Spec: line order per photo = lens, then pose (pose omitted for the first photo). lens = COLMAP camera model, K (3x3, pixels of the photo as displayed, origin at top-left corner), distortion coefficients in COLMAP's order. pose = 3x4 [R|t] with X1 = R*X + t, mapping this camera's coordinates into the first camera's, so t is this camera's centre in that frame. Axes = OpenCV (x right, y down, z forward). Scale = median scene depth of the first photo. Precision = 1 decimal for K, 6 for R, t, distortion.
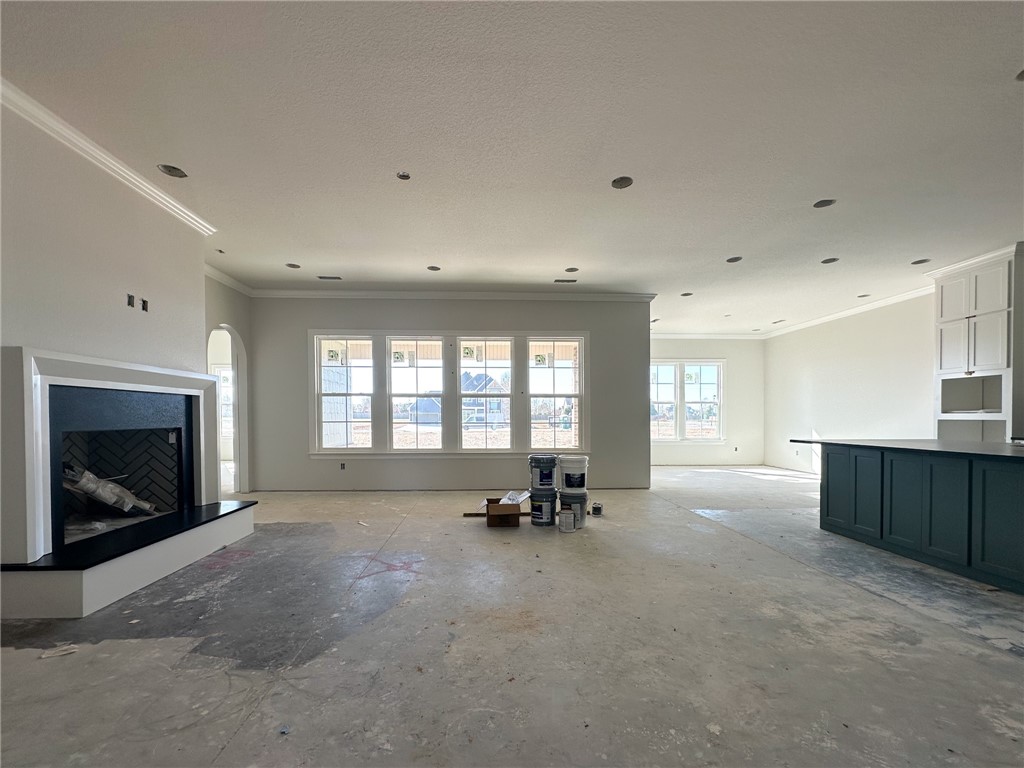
lens RADIAL K [[444.1, 0, 482.1], [0, 444.1, 426.1], [0, 0, 1]] dist [-0.002015, -0.000059]
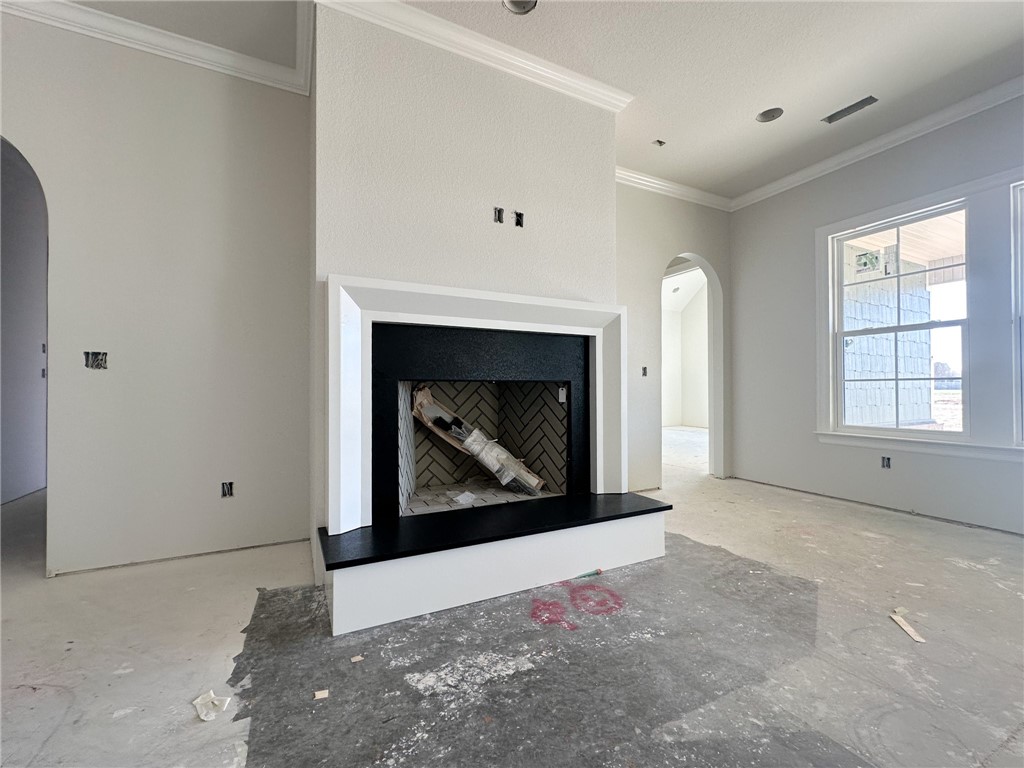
lens RADIAL K [[411.3, 0, 519.4], [0, 411.3, 389.1], [0, 0, 1]] dist [-0.001425, -0.000151]
pose [[0.450875, -0.000916, -0.892587, -0.116545], [-0.018025, 0.999786, -0.010131, 0.024949], [0.892405, 0.020657, 0.450762, 0.623258]]
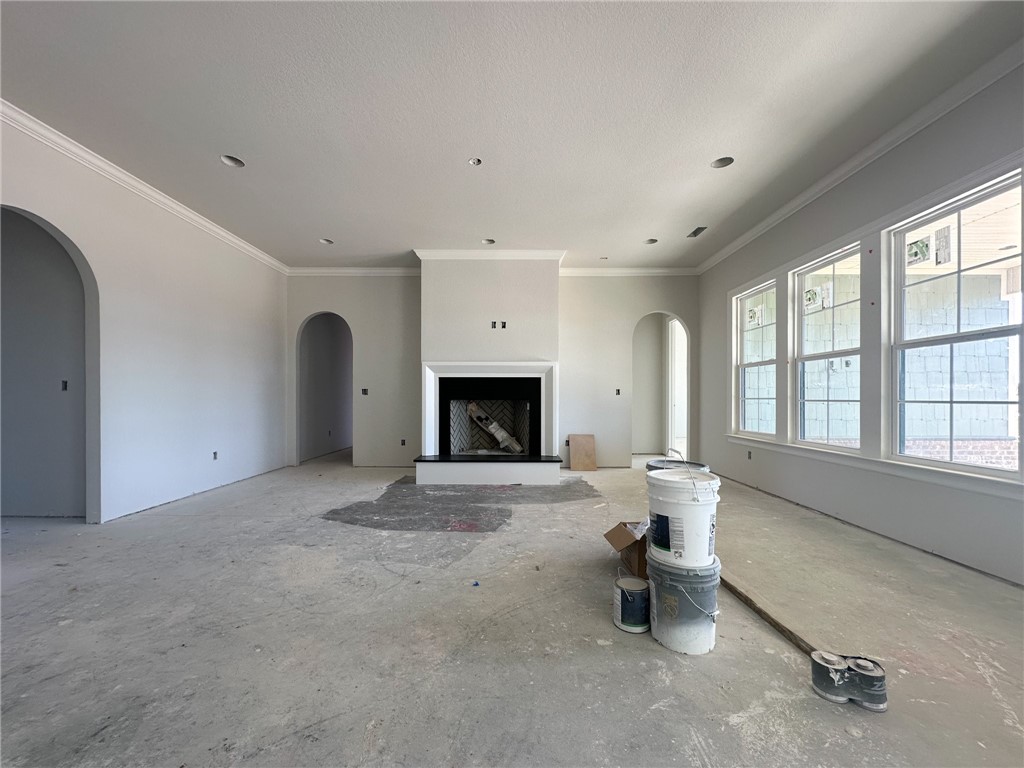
lens RADIAL K [[411.8, 0, 508.8], [0, 411.8, 401.9], [0, 0, 1]] dist [0.000062, -0.000021]
pose [[-0.038821, 0.010435, -0.999192, 0.705981], [-0.023369, 0.999663, 0.011348, -0.002678], [0.998973, 0.023791, -0.038564, 0.984038]]
